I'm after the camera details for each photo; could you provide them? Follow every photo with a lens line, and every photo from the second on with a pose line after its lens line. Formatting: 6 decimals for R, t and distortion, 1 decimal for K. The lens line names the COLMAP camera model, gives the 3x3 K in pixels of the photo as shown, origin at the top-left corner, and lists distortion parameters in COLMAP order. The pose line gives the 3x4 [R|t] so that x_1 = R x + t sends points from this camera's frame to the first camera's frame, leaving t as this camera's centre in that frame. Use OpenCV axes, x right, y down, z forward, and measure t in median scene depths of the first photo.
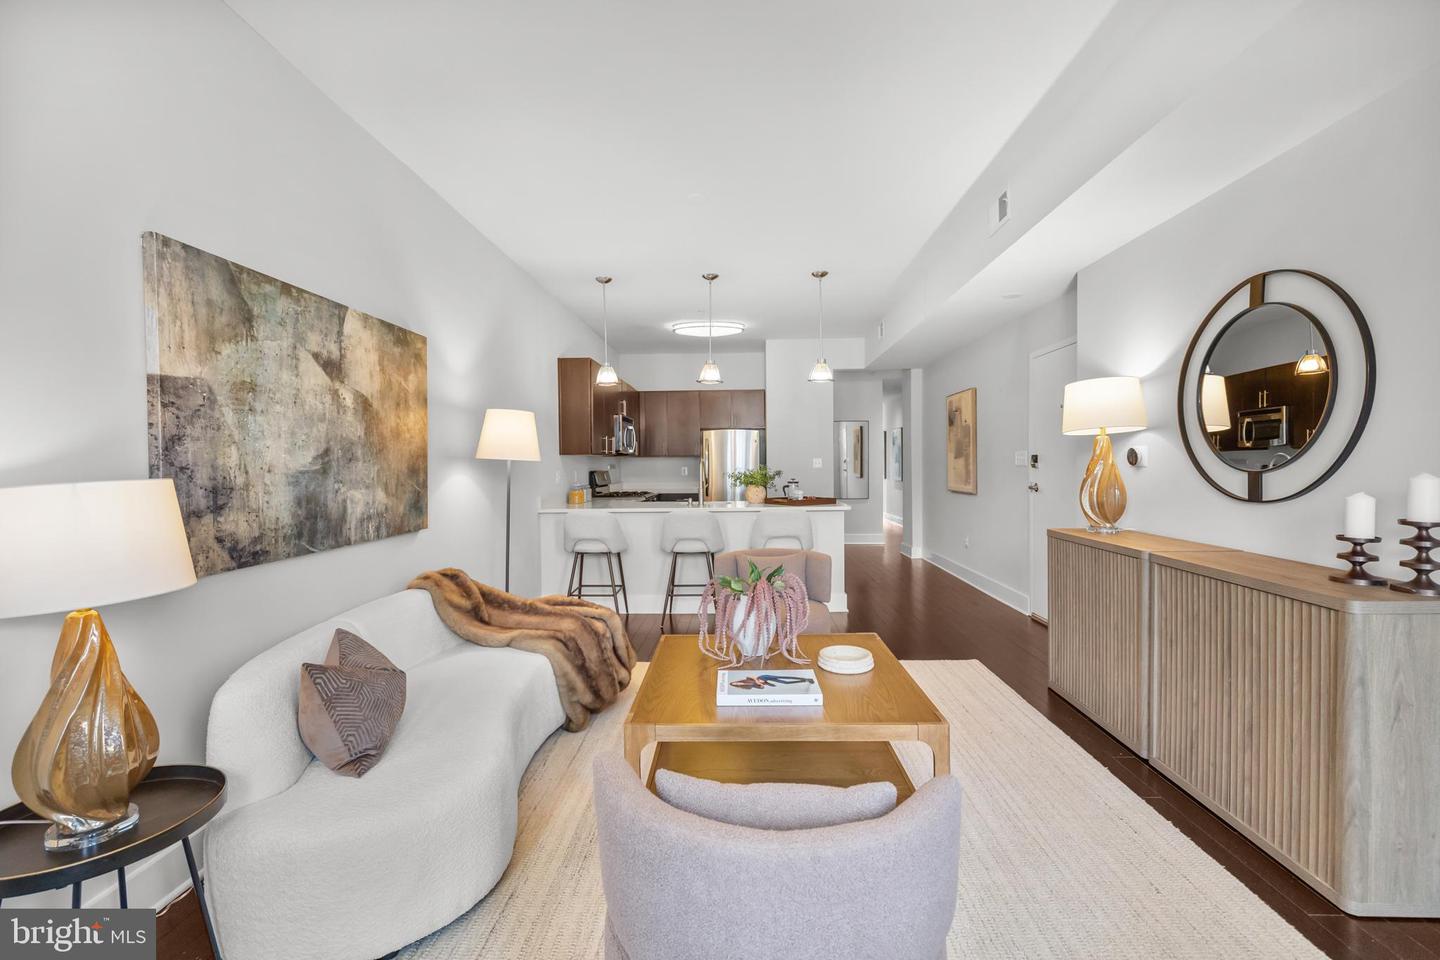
lens RADIAL K [[633.4, 0, 720.0], [0, 633.4, 480.0], [0, 0, 1]] dist [0.000058, -0.000338]
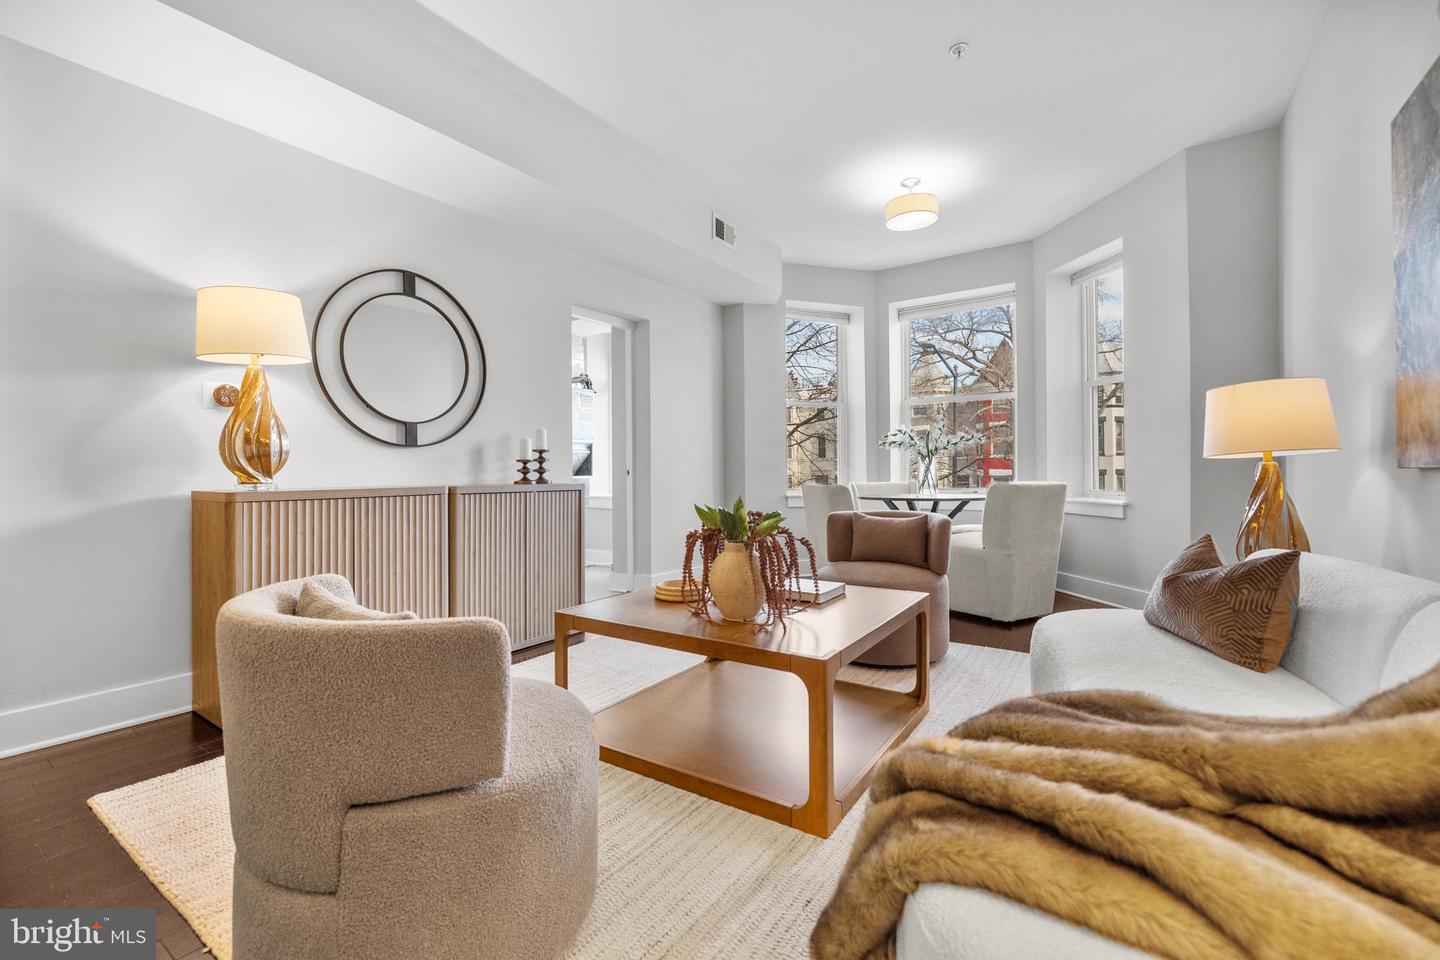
lens RADIAL K [[622.5, 0, 721.7], [0, 622.5, 474.4], [0, 0, 1]] dist [0.000691, -0.000222]
pose [[-0.851924, 0.015162, 0.523446, -0.287199], [0.034070, 0.999068, 0.026511, 0.068003], [-0.522556, 0.040419, -0.851646, 1.463258]]
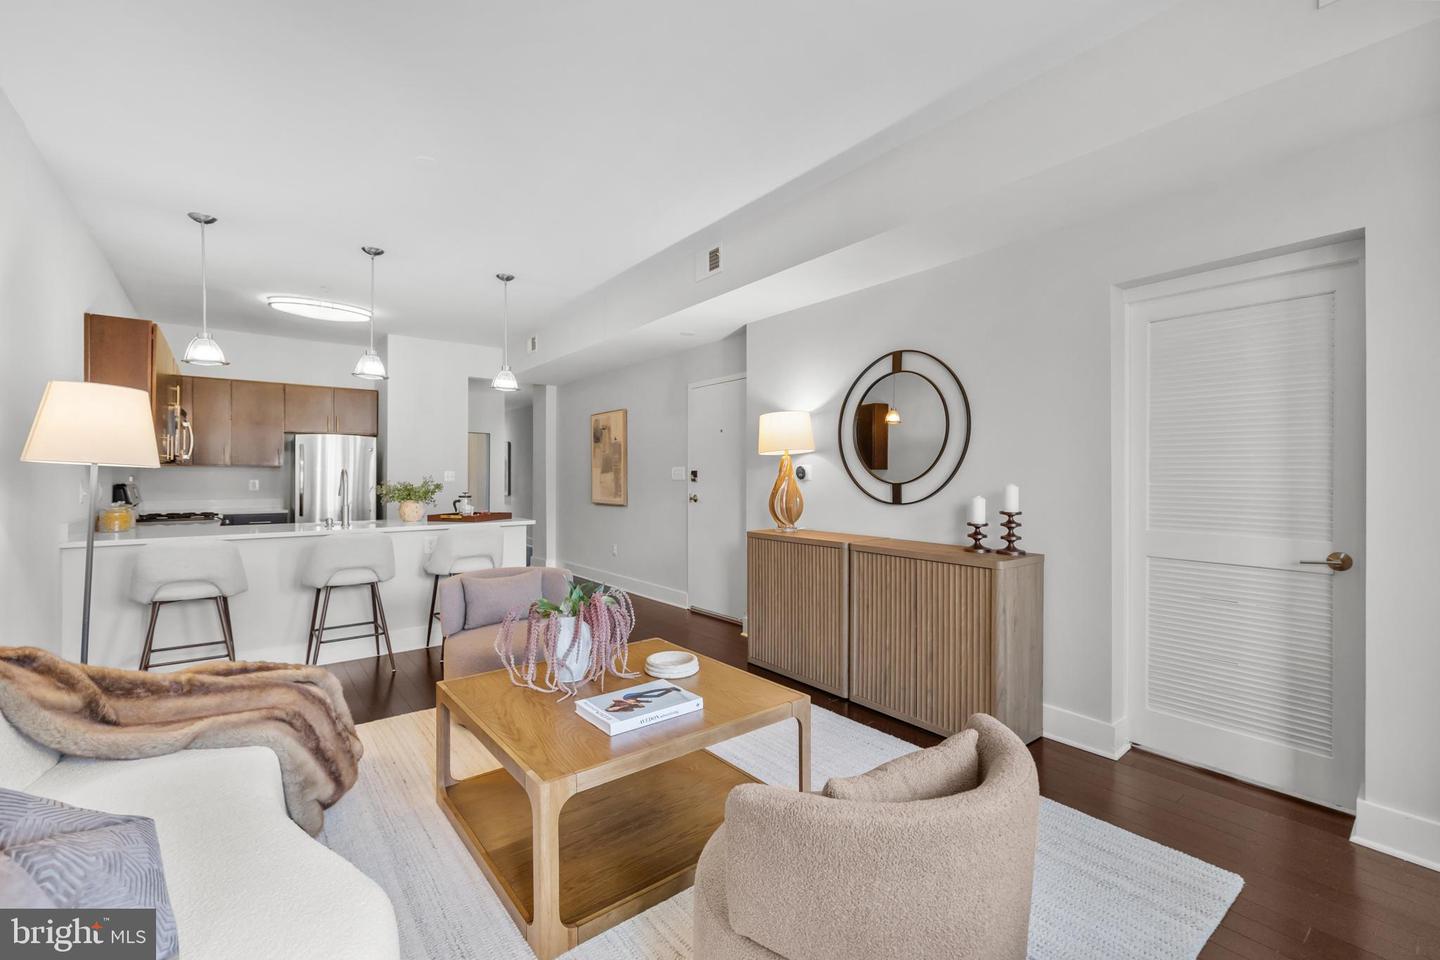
lens RADIAL K [[622.5, 0, 721.7], [0, 622.5, 474.4], [0, 0, 1]] dist [0.000691, -0.000222]
pose [[0.755306, 0.012844, 0.655246, -0.343288], [0.009601, 0.999484, -0.030659, 0.005120], [-0.655302, 0.029448, 0.754793, 0.146455]]
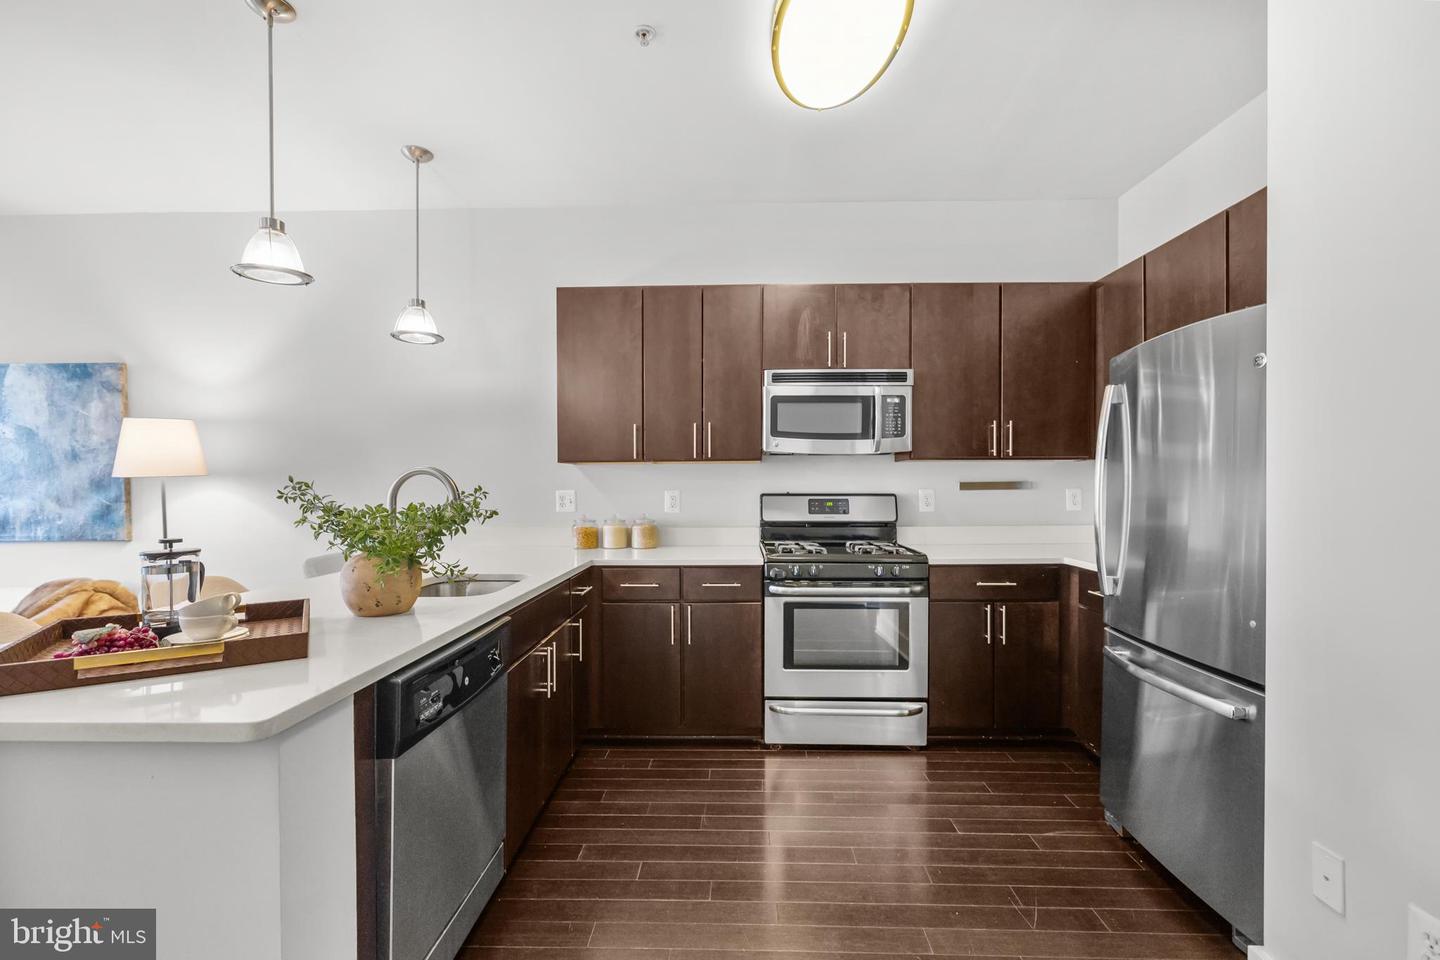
lens RADIAL K [[616.5, 0, 724.8], [0, 616.5, 492.2], [0, 0, 1]] dist [-0.000473, -0.000377]
pose [[0.019846, 0.021135, -0.999580, 0.668367], [-0.025725, 0.999456, 0.020622, -0.059138], [0.999472, 0.025305, 0.020379, 2.207392]]
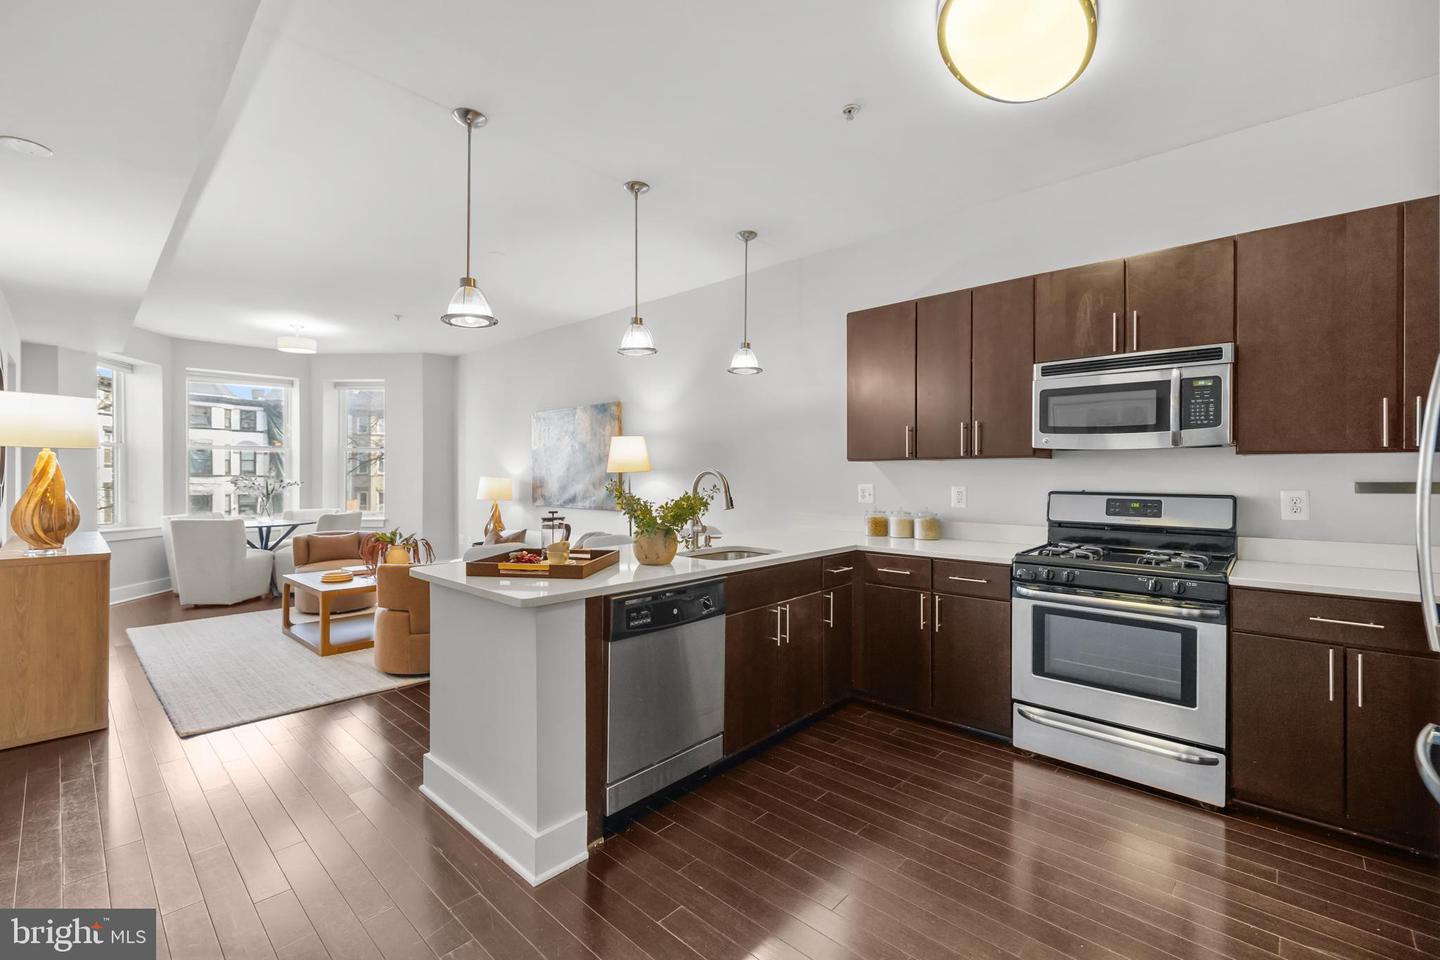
lens RADIAL K [[613.5, 0, 721.9], [0, 613.5, 473.0], [0, 0, 1]] dist [-0.000884, -0.000232]
pose [[-0.643046, 0.010010, -0.765762, 0.720016], [-0.016357, 0.999507, 0.026802, -0.086079], [0.765652, 0.029761, -0.642566, 2.546538]]
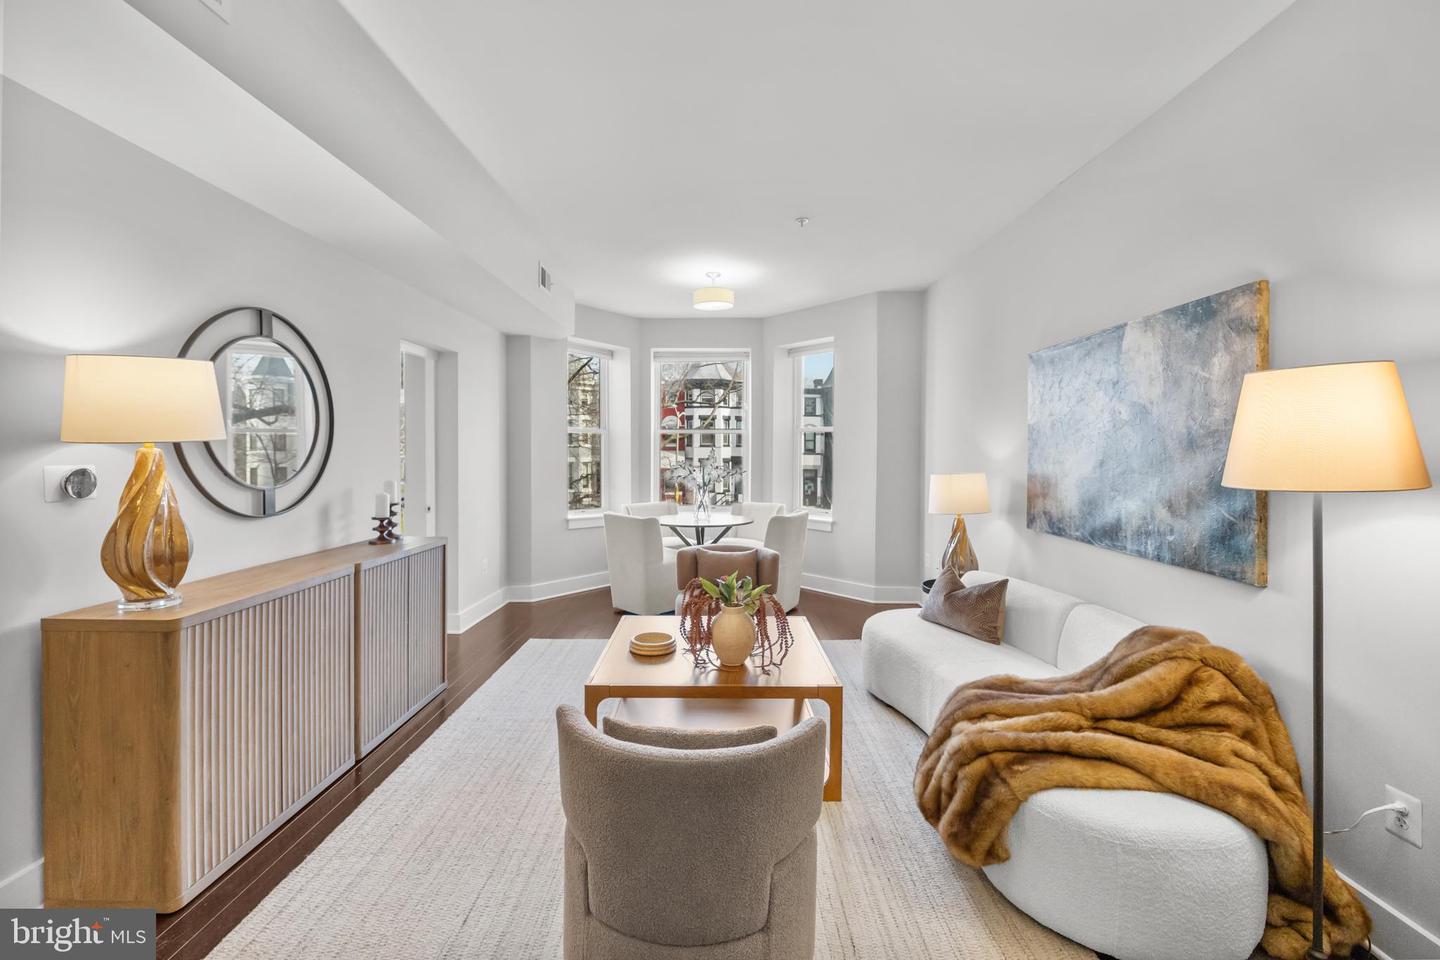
lens RADIAL K [[610.0, 0, 723.5], [0, 610.0, 463.9], [0, 0, 1]] dist [0.000707, 0.000164]
pose [[-0.999061, 0.008927, -0.042391, 0.098655], [0.006633, 0.998523, 0.053932, -0.089363], [0.042810, 0.053600, -0.997644, 1.741302]]
